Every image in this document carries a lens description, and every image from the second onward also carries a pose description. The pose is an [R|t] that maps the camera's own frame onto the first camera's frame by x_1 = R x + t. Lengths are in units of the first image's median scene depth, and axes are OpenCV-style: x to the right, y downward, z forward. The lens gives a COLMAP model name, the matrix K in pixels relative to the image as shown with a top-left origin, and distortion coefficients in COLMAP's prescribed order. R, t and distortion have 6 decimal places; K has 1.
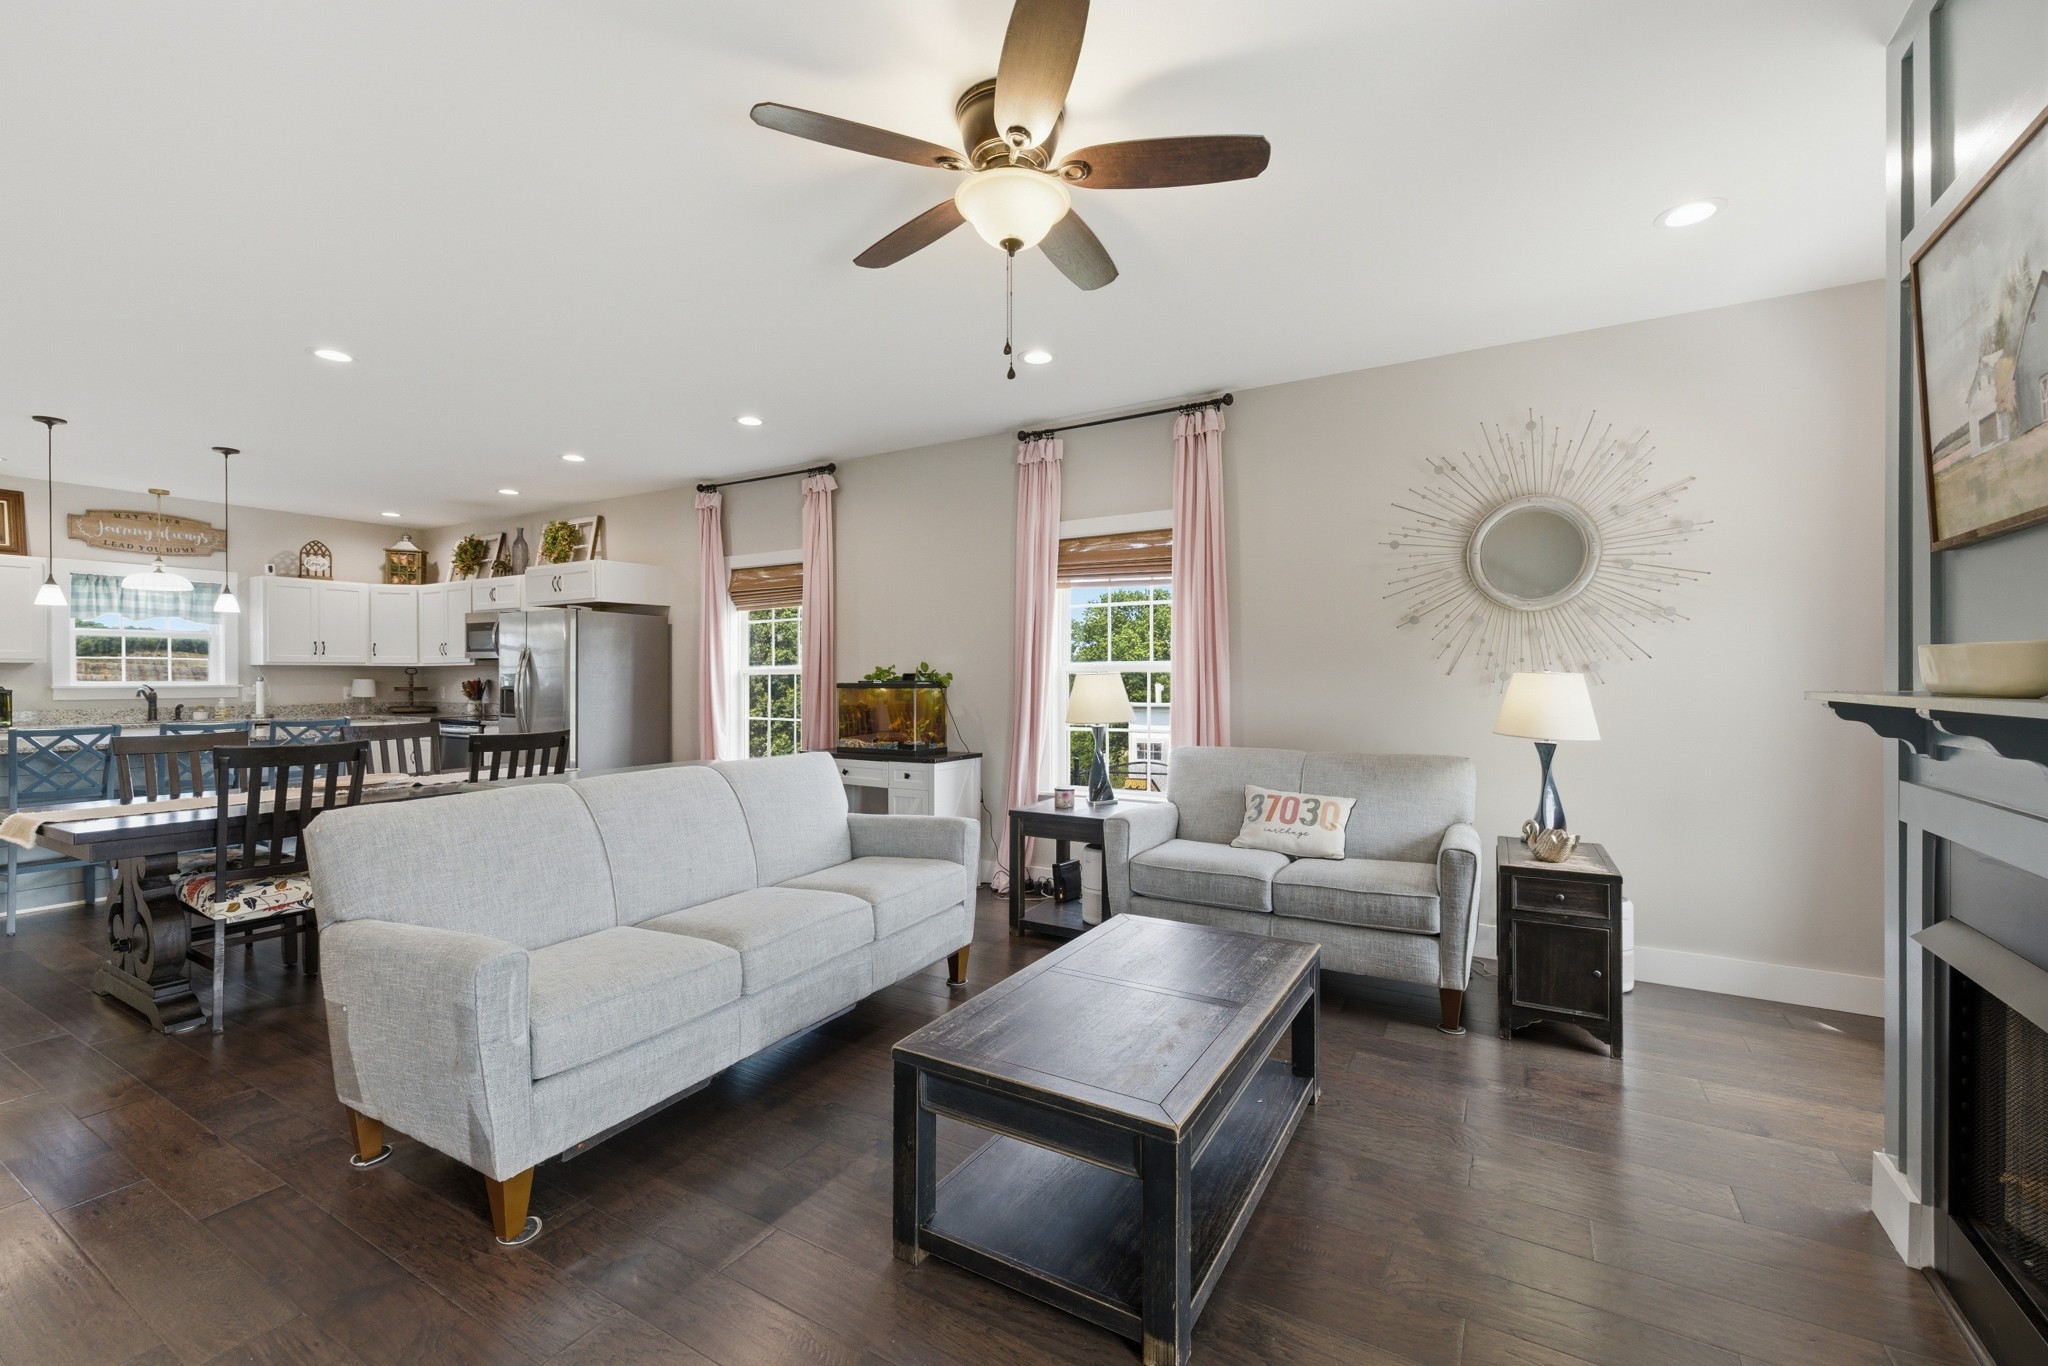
lens RADIAL K [[854.3, 0, 1029.5], [0, 854.3, 678.4], [0, 0, 1]] dist [0.002305, 0.000321]
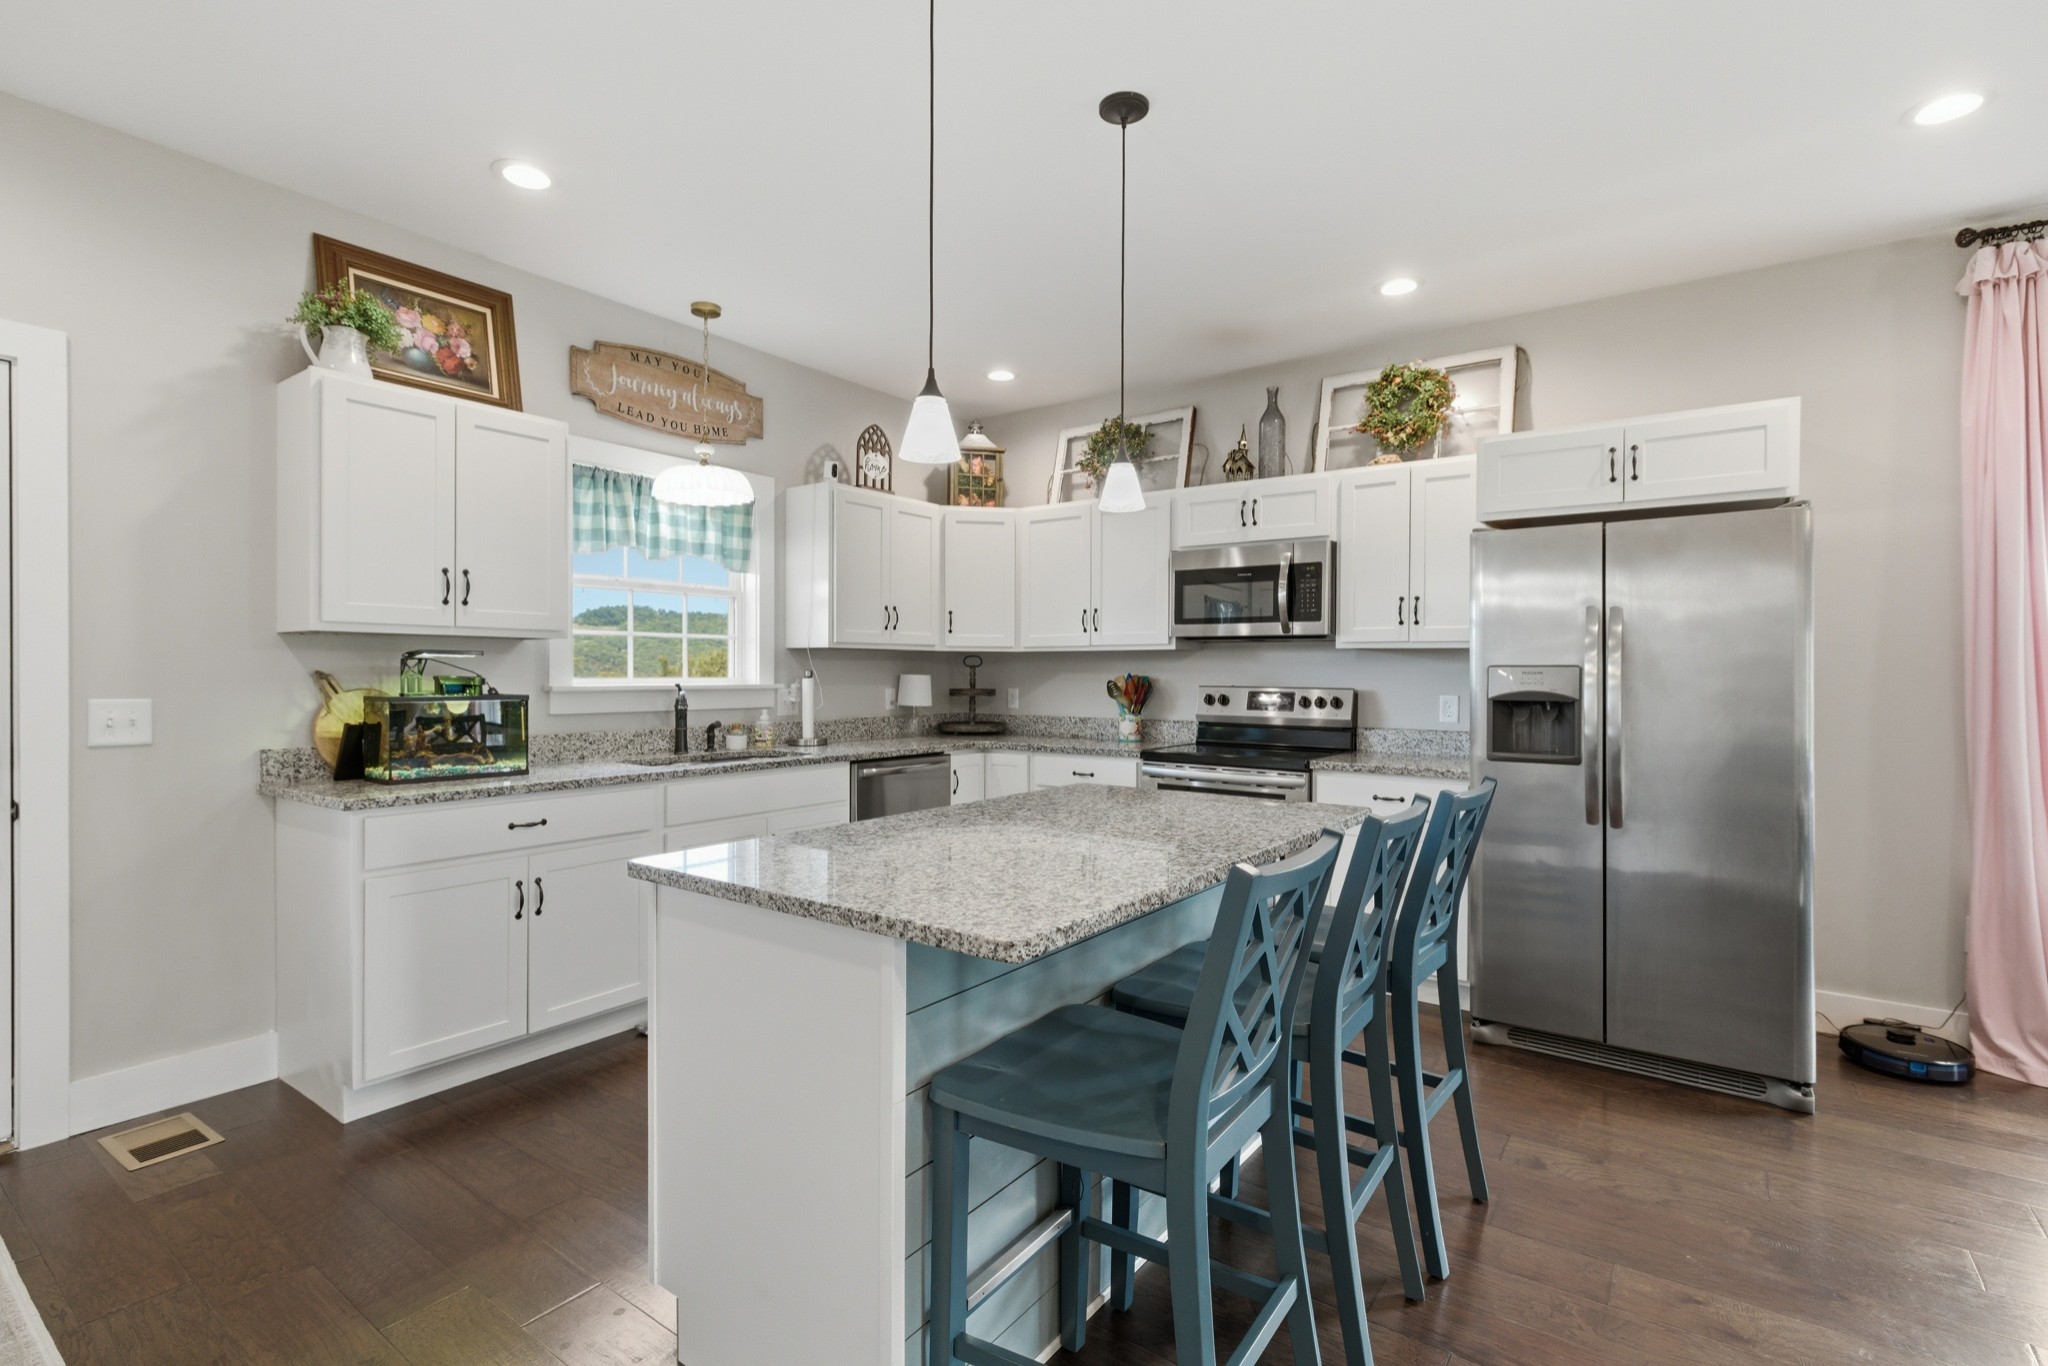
lens RADIAL K [[946.6, 0, 1022.7], [0, 946.6, 678.1], [0, 0, 1]] dist [0.000415, 0.000450]
pose [[0.995160, 0.004972, -0.098146, -0.735476], [-0.004511, 0.999978, 0.004926, -0.000136], [0.098169, -0.004459, 0.995160, 0.431551]]
